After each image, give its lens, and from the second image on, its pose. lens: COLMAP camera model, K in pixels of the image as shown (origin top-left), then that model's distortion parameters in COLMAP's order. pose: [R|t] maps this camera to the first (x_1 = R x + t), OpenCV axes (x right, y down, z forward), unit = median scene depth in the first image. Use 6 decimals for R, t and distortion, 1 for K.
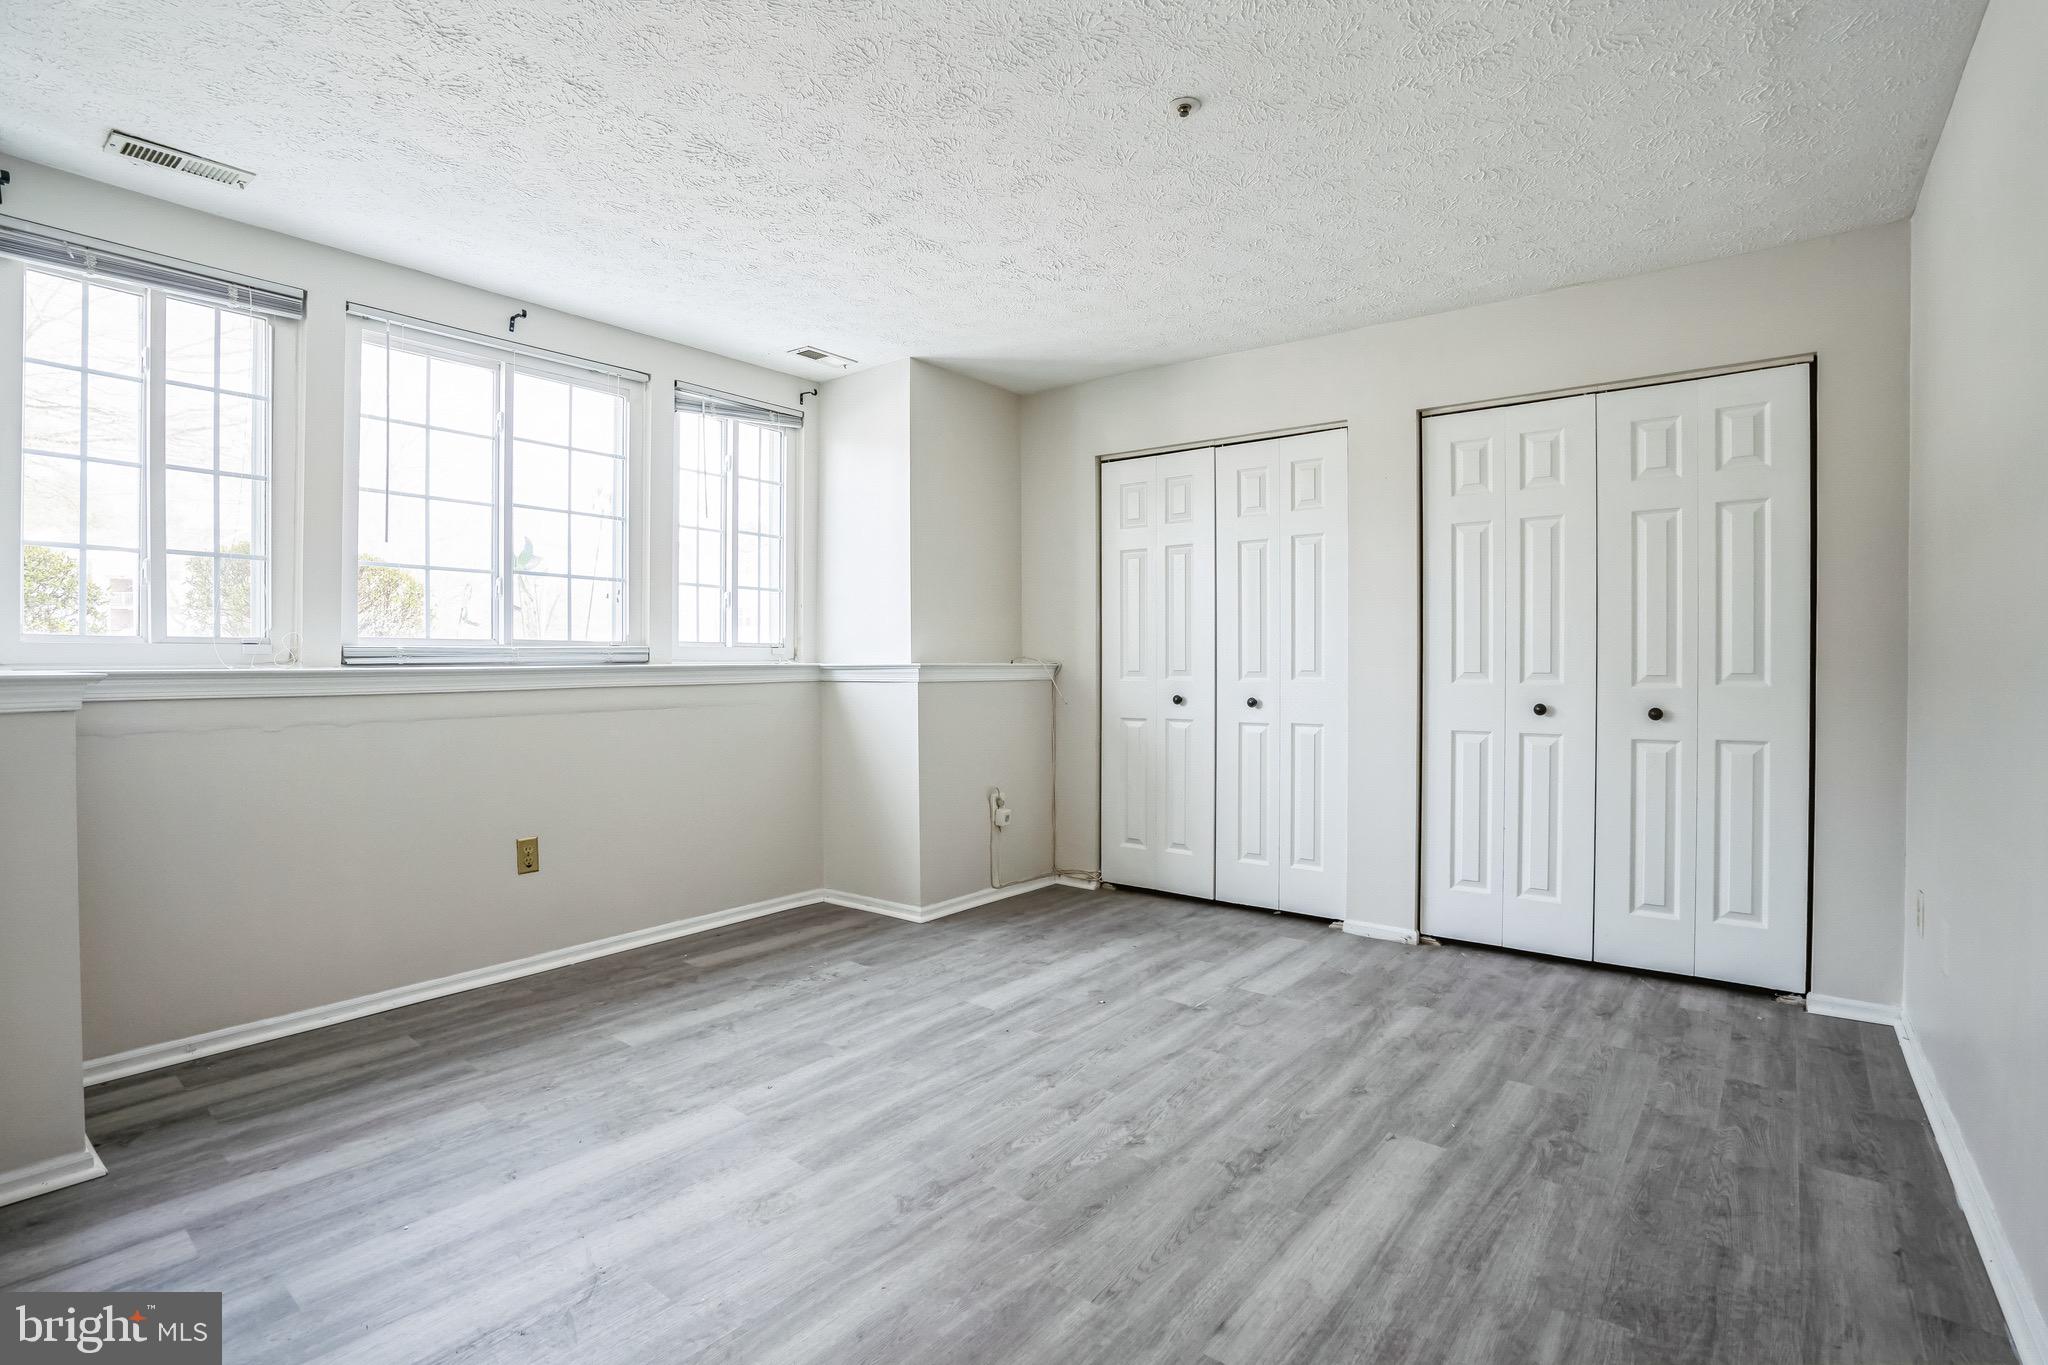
lens RADIAL K [[949.1, 0, 1018.2], [0, 949.1, 679.6], [0, 0, 1]] dist [-0.061688, 0.020468]
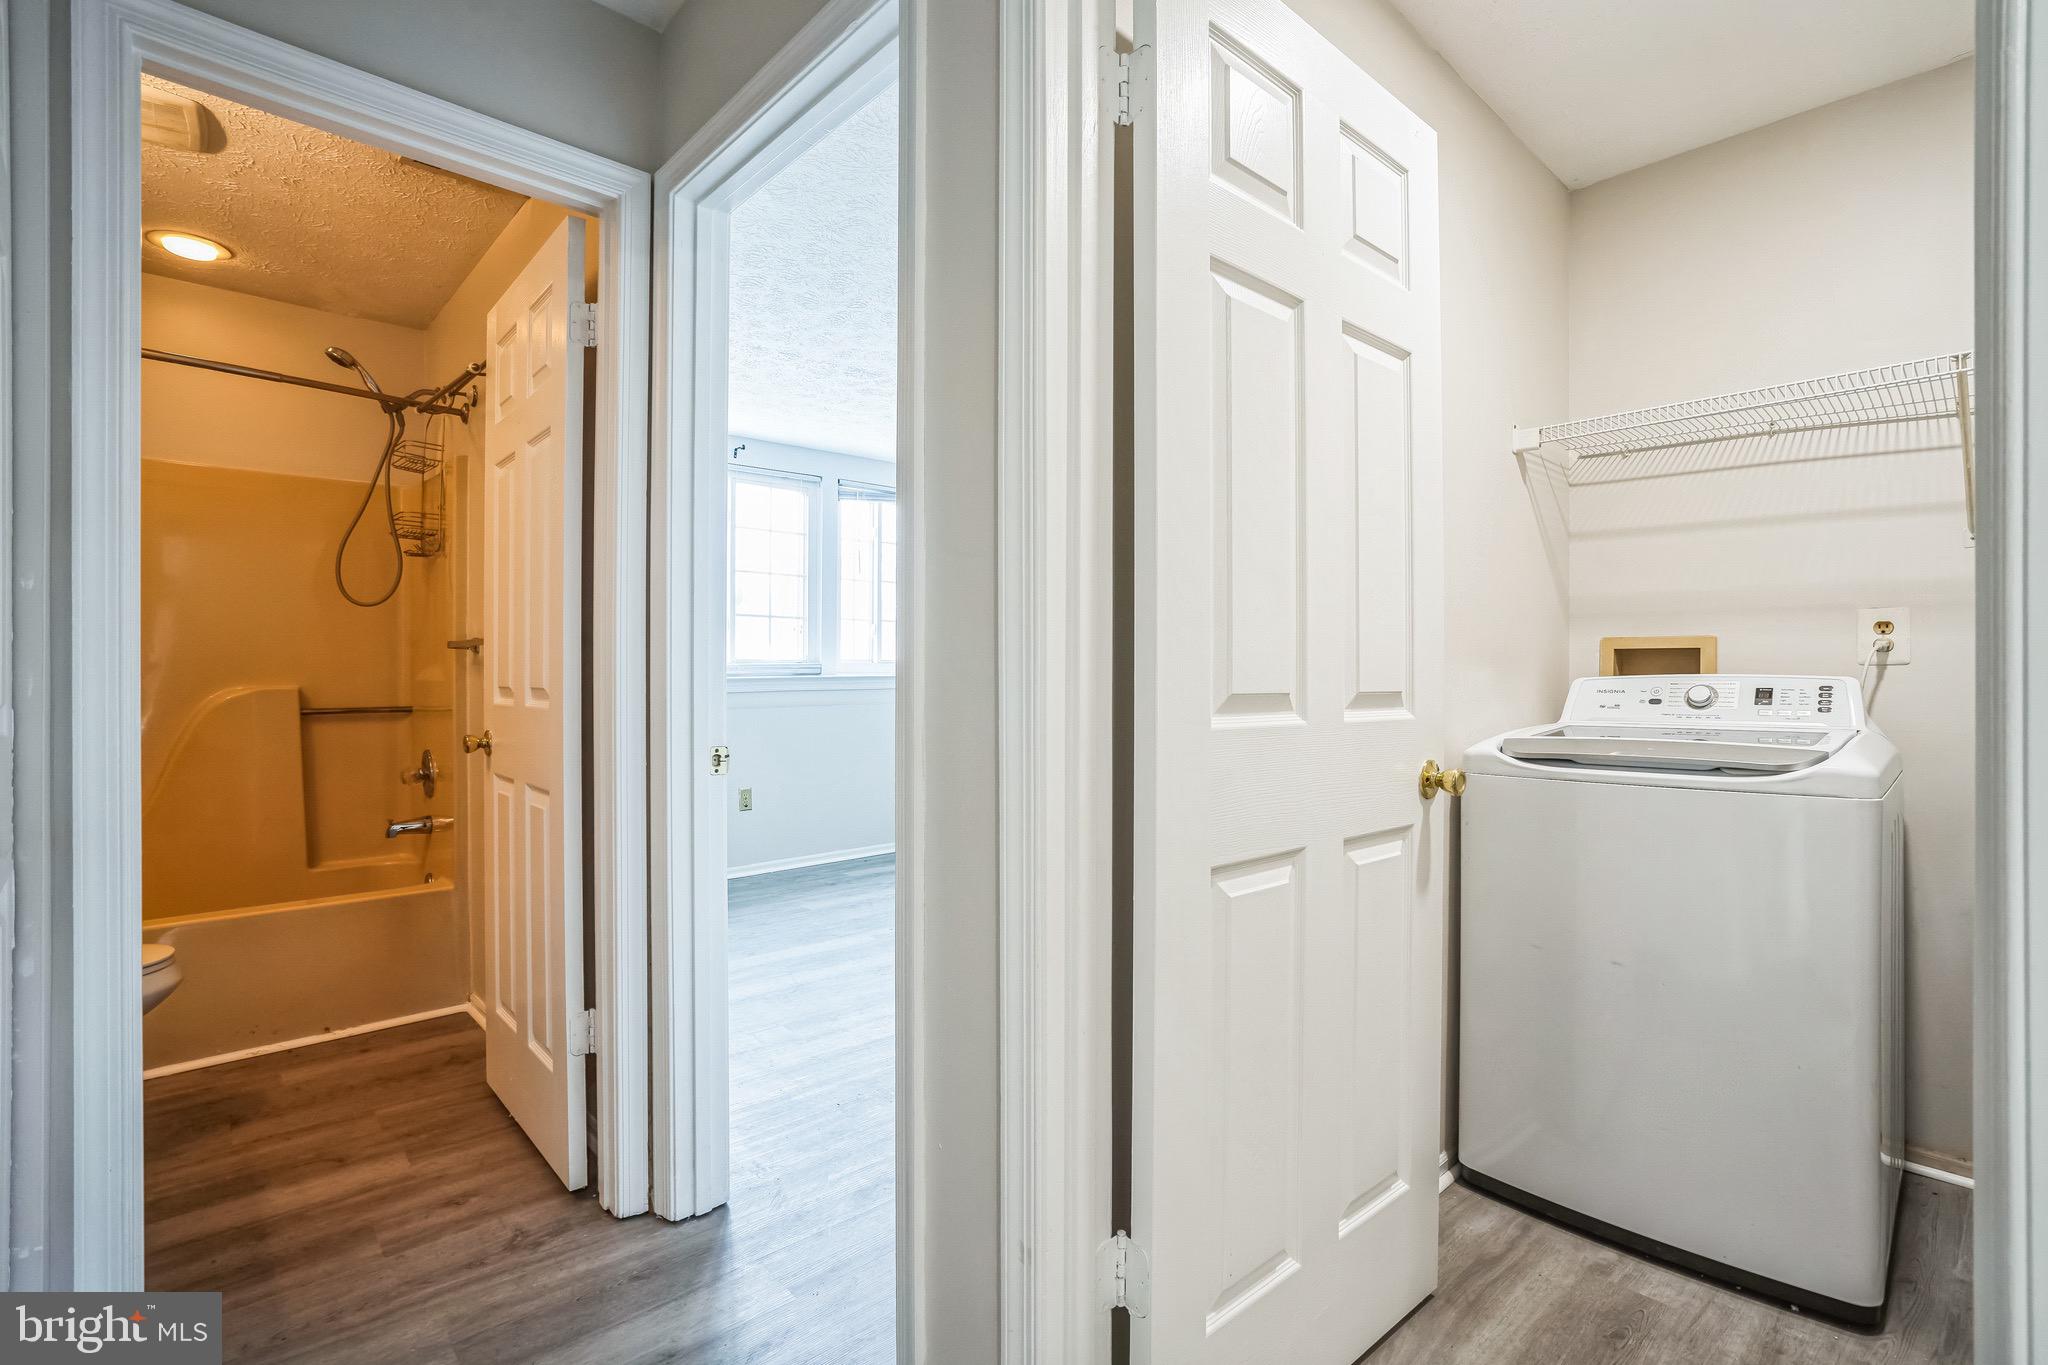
lens RADIAL K [[949.1, 0, 1018.2], [0, 949.1, 679.6], [0, 0, 1]] dist [-0.061688, 0.020468]
pose [[0.987237, -0.001492, -0.159253, 0.222749], [-0.001146, 0.999864, -0.016471, 0.022246], [0.159256, 0.016444, 0.987100, -0.624042]]
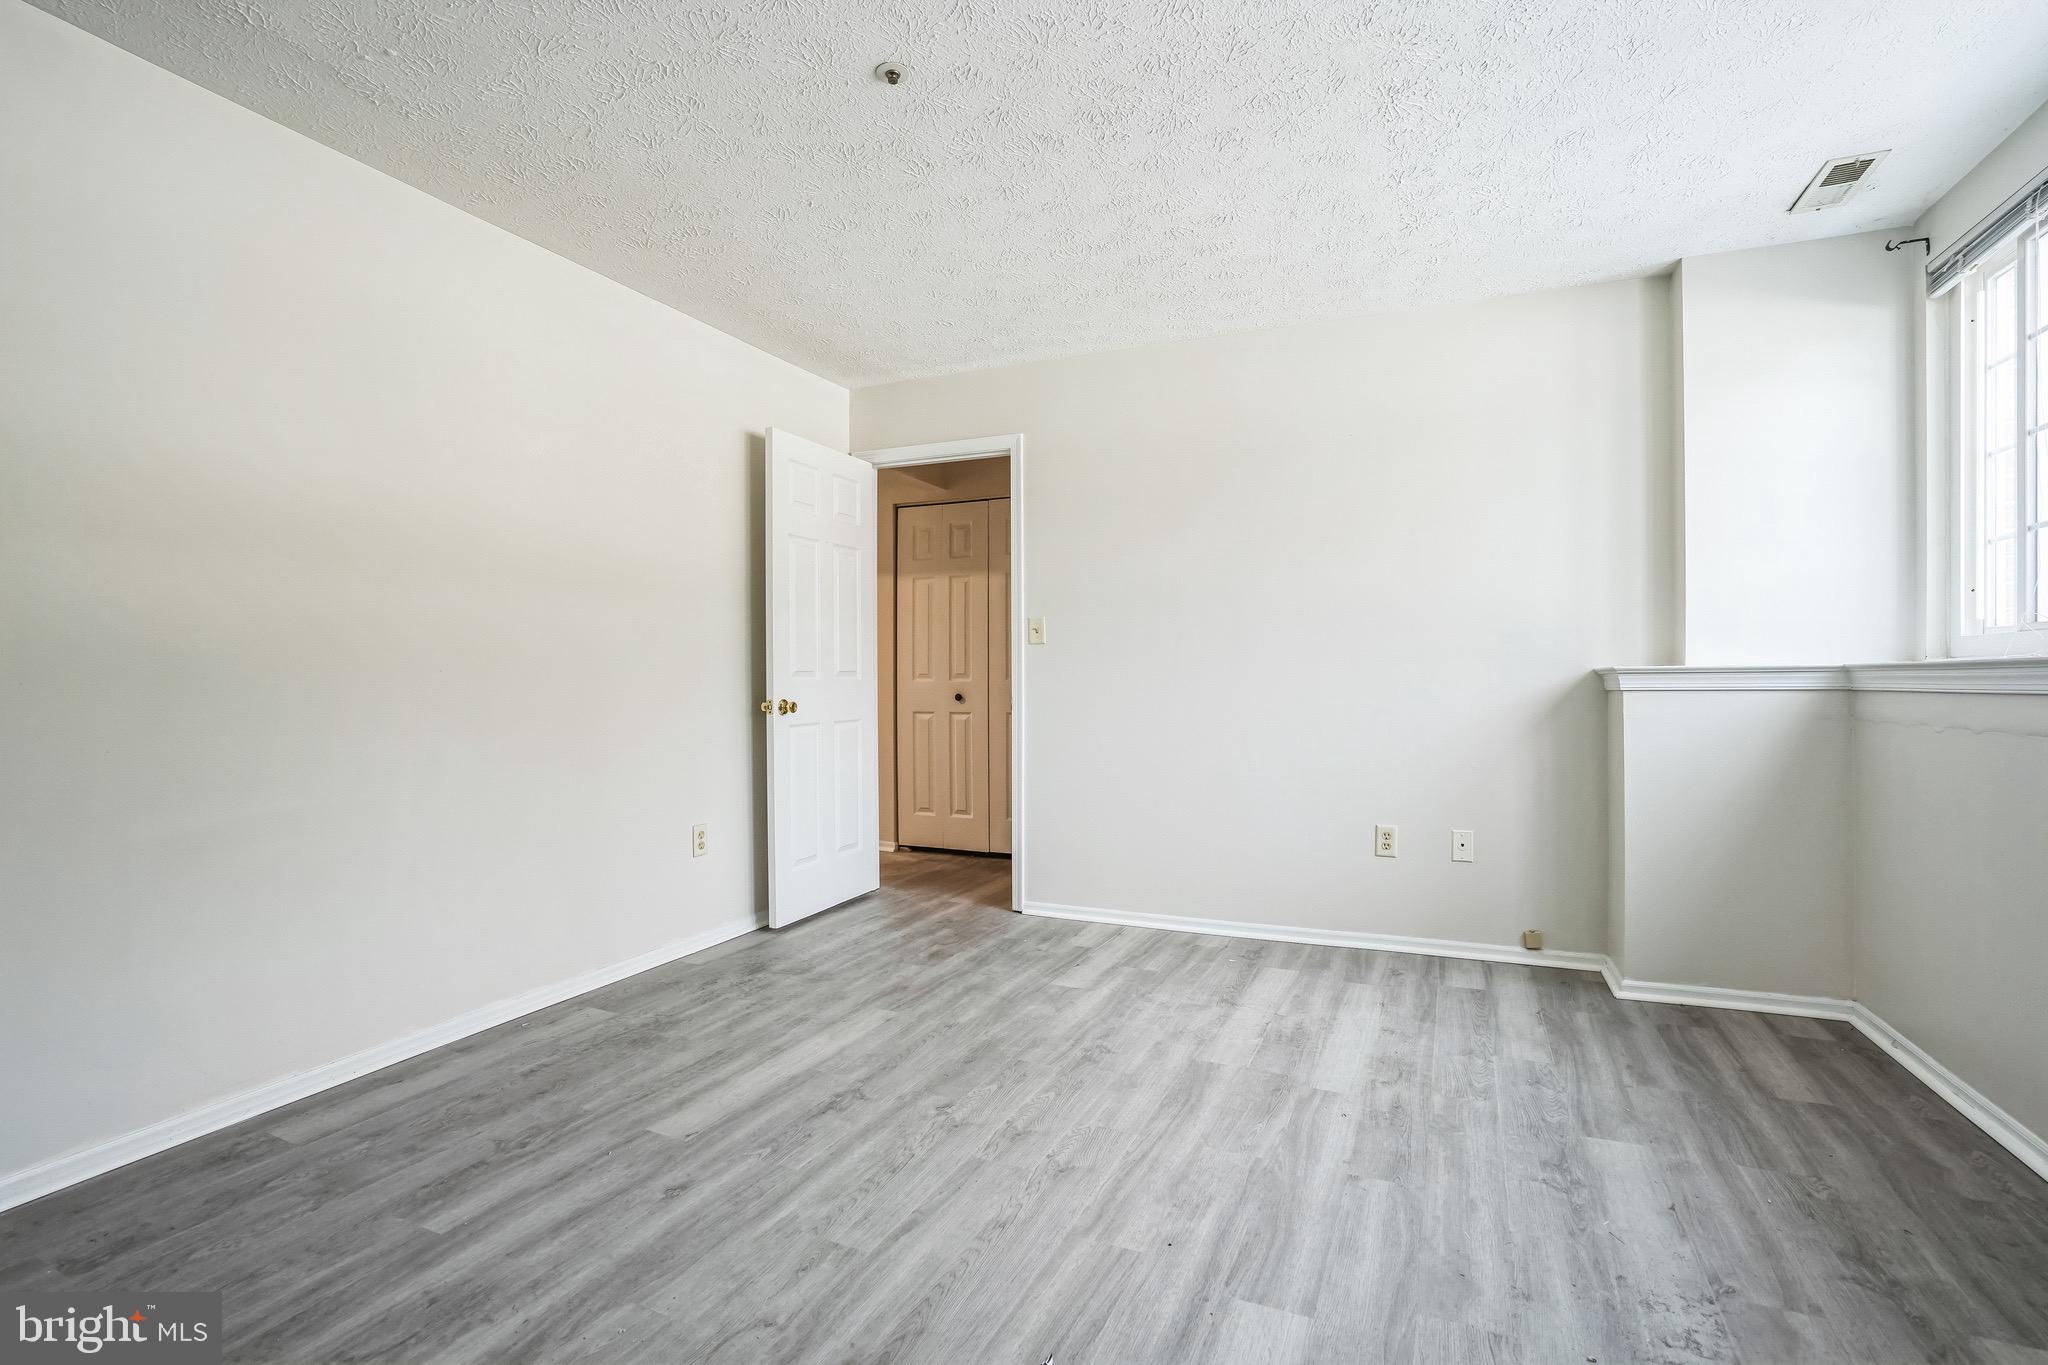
lens RADIAL K [[949.1, 0, 1018.2], [0, 949.1, 679.6], [0, 0, 1]] dist [-0.061688, 0.020468]
pose [[-0.968142, 0.005868, -0.250332, 0.265261], [0.001781, 0.999861, 0.016552, -0.008758], [0.250394, 0.015579, -0.968019, 1.757816]]
